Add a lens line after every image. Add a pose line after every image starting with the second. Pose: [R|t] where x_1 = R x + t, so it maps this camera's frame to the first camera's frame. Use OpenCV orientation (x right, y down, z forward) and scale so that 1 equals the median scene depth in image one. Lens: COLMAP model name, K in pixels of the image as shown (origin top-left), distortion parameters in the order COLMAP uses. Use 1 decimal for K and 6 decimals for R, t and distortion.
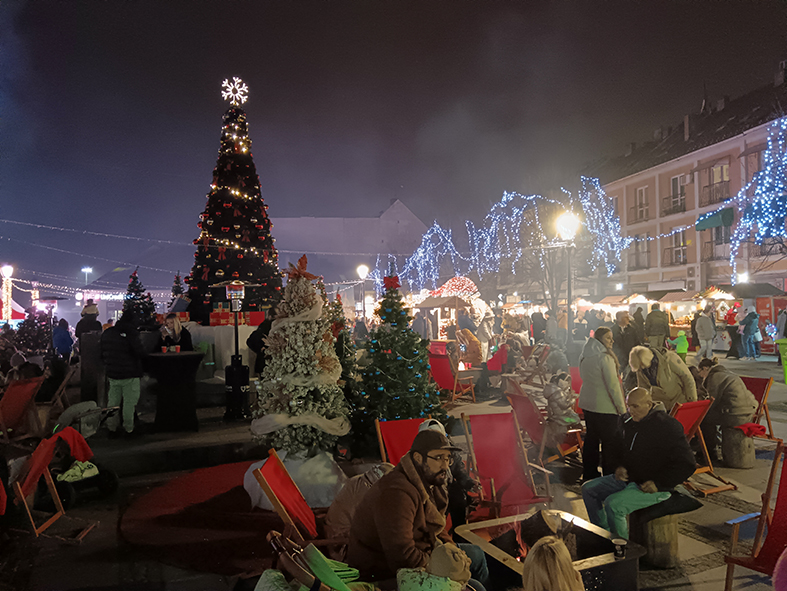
lens RADIAL K [[604.1, 0, 393.5], [0, 604.1, 295.5], [0, 0, 1]] dist [0.006899, -0.008418]
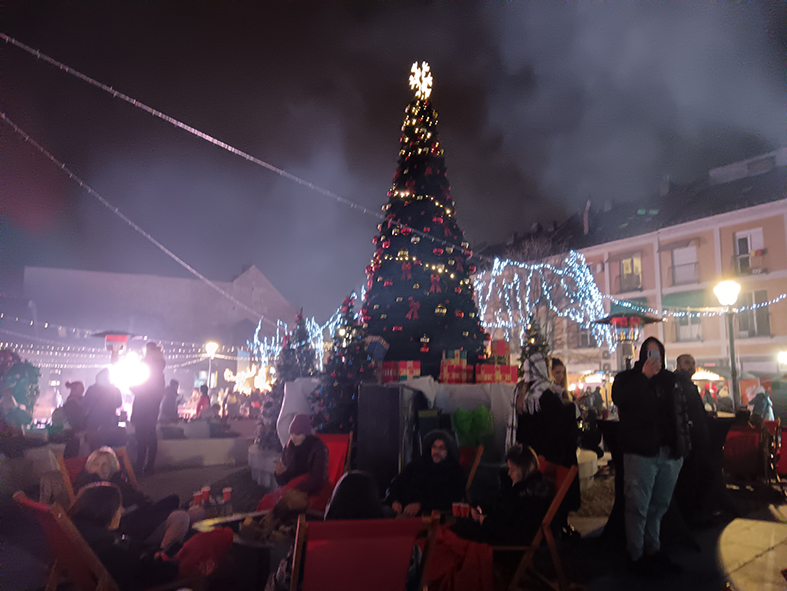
lens RADIAL K [[604.1, 0, 393.5], [0, 604.1, 295.5], [0, 0, 1]] dist [0.006899, -0.008418]
pose [[0.938533, 0.082059, 0.335293, -0.461254], [-0.037443, 0.989803, -0.137436, 0.036660], [-0.343152, 0.116434, 0.932035, 0.280414]]
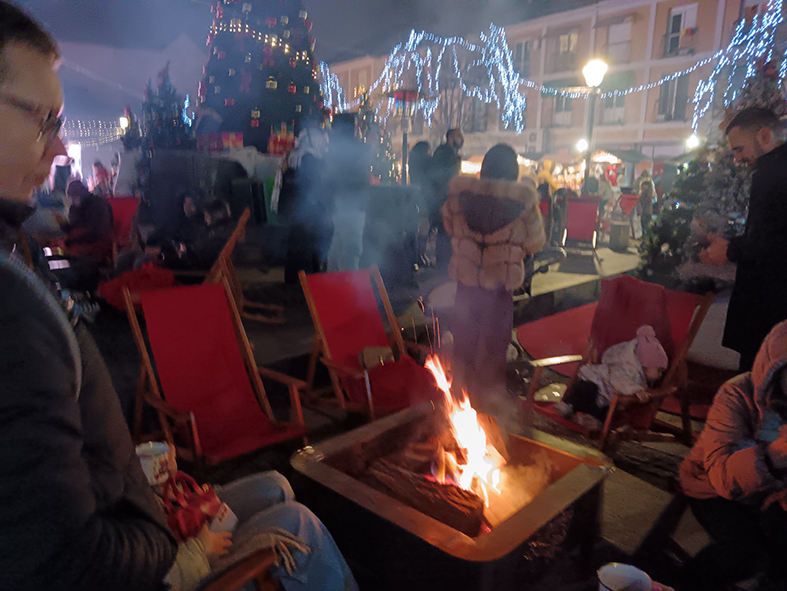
lens RADIAL K [[606.5, 0, 395.0], [0, 606.5, 292.8], [0, 0, 1]] dist [0.003080, -0.005484]
pose [[0.914721, -0.038291, 0.402268, -0.363565], [-0.050511, 0.976857, 0.207843, 0.040276], [-0.400917, -0.210437, 0.891617, 0.179287]]
